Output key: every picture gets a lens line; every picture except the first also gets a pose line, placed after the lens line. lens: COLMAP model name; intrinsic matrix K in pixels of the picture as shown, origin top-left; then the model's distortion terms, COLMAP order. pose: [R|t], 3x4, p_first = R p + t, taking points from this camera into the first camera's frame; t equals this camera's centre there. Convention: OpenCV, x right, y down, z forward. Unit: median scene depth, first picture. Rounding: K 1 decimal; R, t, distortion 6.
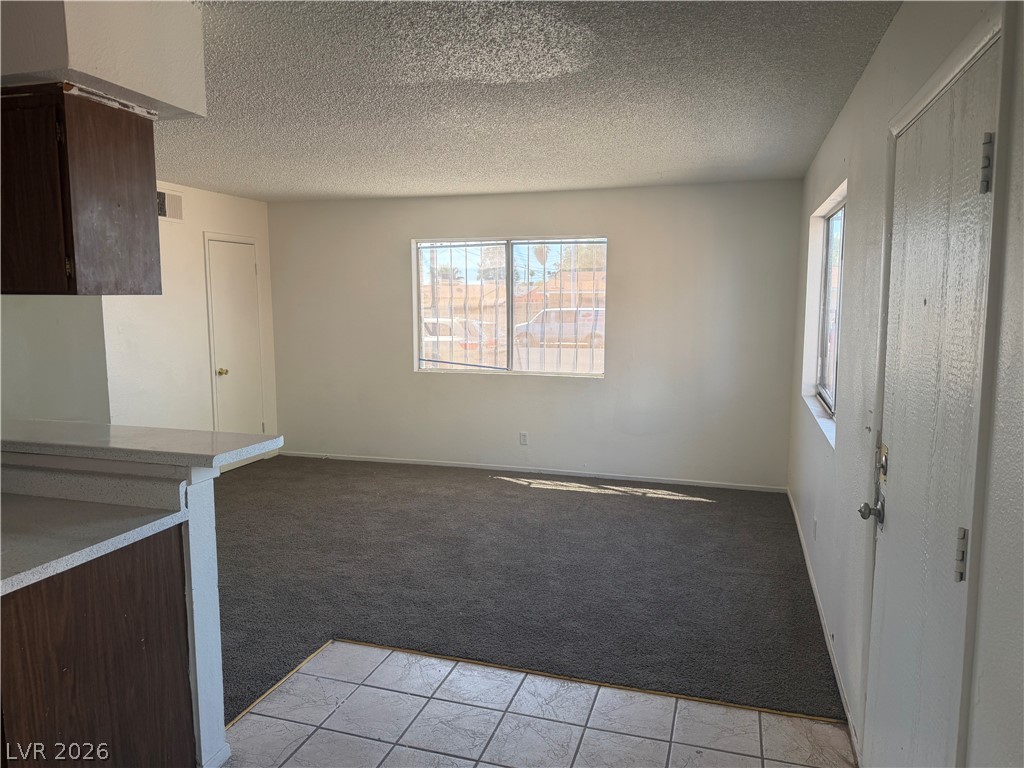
lens RADIAL K [[725.5, 0, 510.6], [0, 725.5, 381.0], [0, 0, 1]] dist [0.060160, -0.074856]
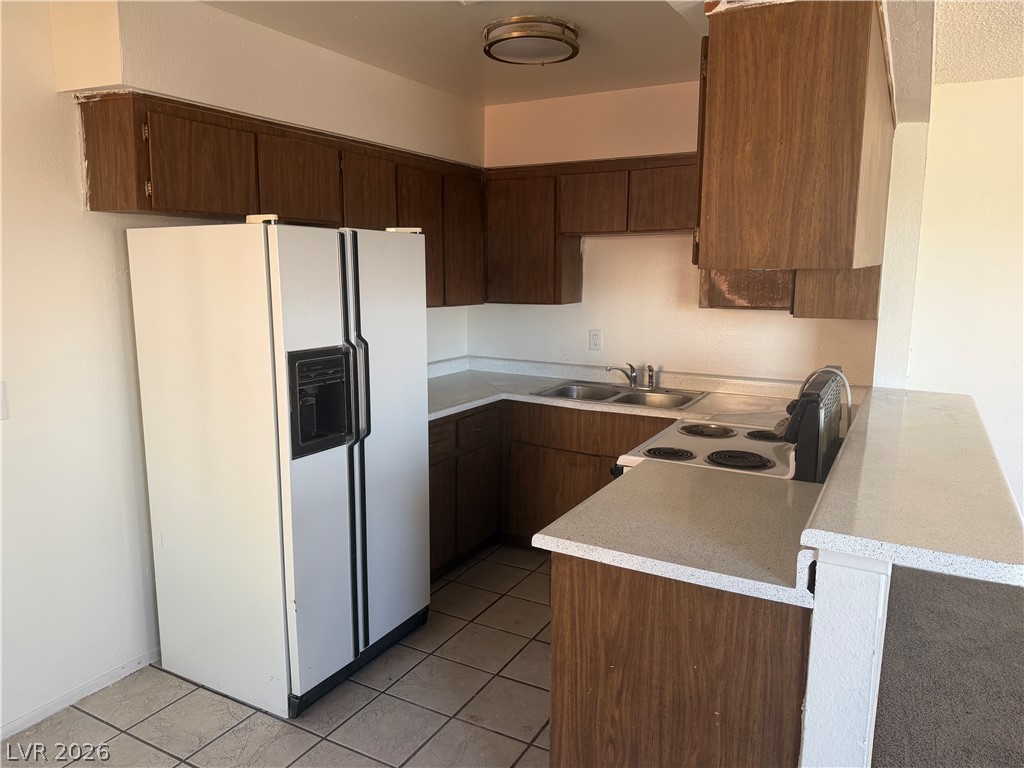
lens RADIAL K [[727.0, 0, 515.1], [0, 727.0, 381.6], [0, 0, 1]] dist [-0.008180, -0.006691]
pose [[-0.209877, 0.154893, -0.965381, 0.203148], [-0.119945, 0.975835, 0.182647, -0.091997], [0.970342, 0.154127, -0.186227, 0.773741]]
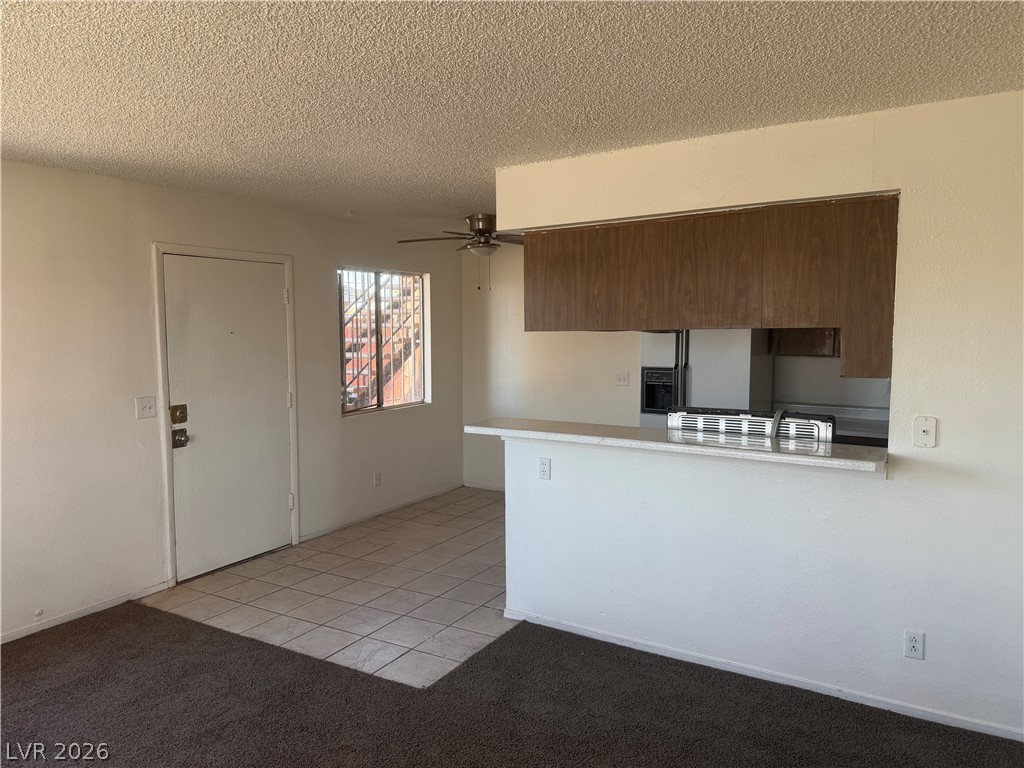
lens RADIAL K [[725.5, 0, 510.6], [0, 725.5, 381.0], [0, 0, 1]] dist [0.060160, -0.074856]
pose [[-0.968962, -0.011272, 0.246952, -0.811749], [0.037286, 0.980868, 0.191069, -0.310298], [-0.244381, 0.194347, -0.950004, 2.490194]]
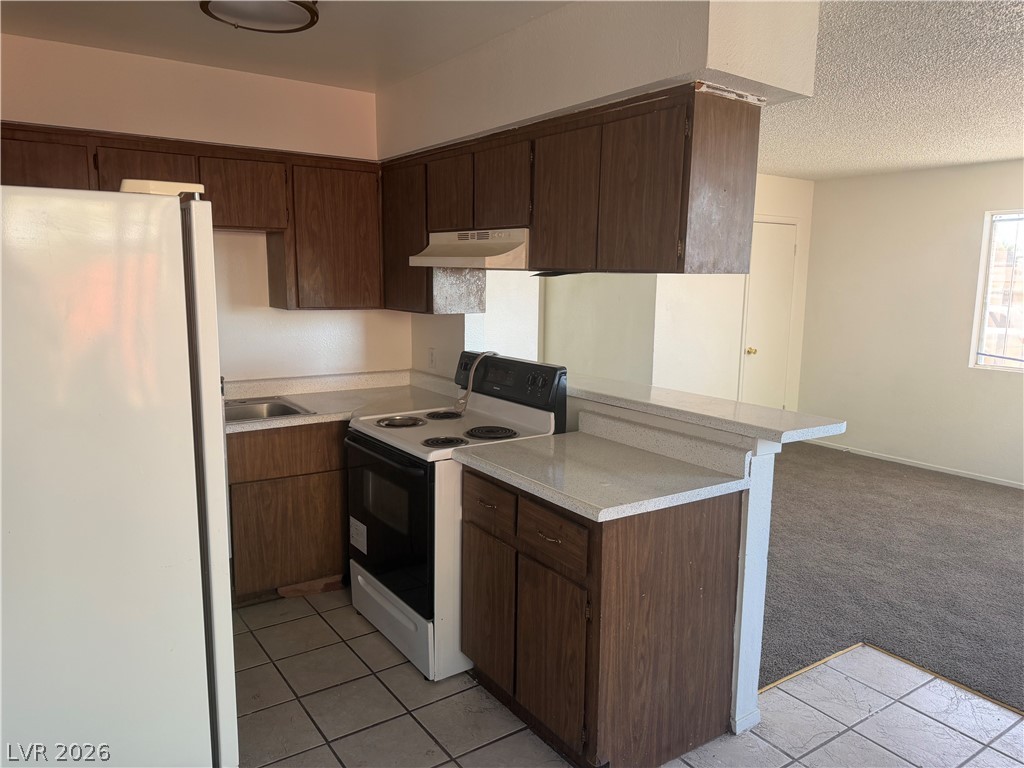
lens RADIAL K [[725.5, 0, 510.6], [0, 725.5, 381.0], [0, 0, 1]] dist [0.060160, -0.074856]
pose [[0.784769, 0.103617, -0.611066, -0.077598], [-0.088775, 0.994552, 0.054633, 0.008364], [0.613398, 0.011373, 0.789692, -0.038384]]
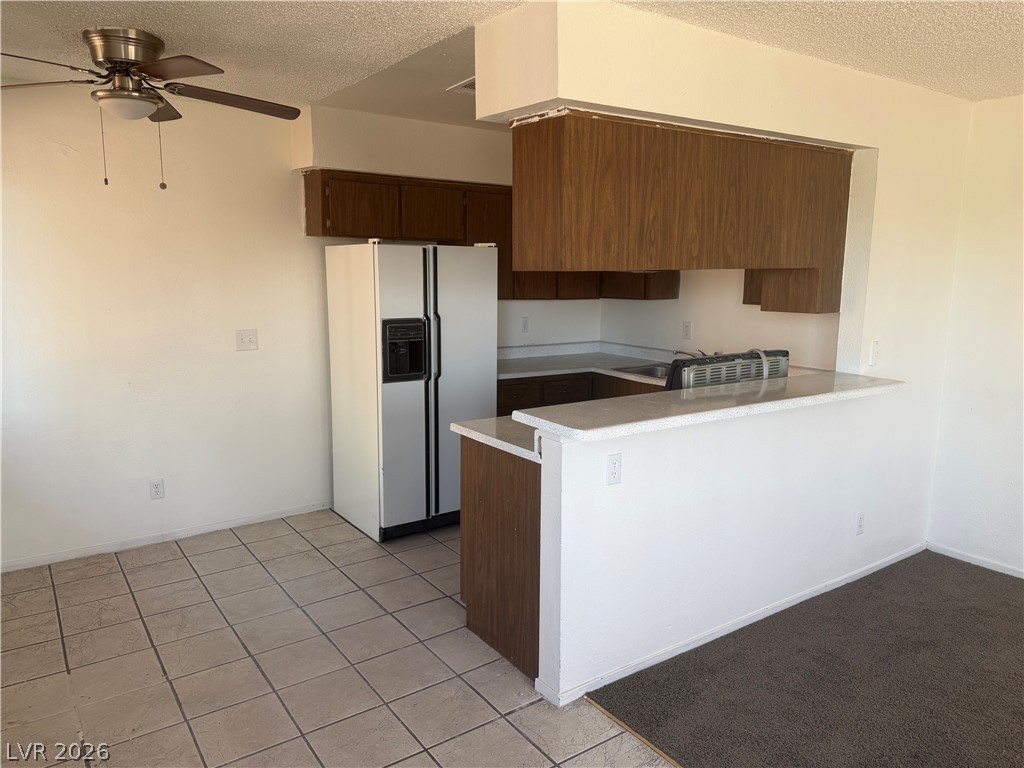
lens RADIAL K [[720.7, 0, 515.7], [0, 720.7, 388.4], [0, 0, 1]] dist [0.030204, -0.004823]
pose [[-0.613186, 0.127515, -0.779579, 0.431899], [-0.100302, 0.966329, 0.236955, -0.181672], [0.783545, 0.223491, -0.579749, 1.498240]]
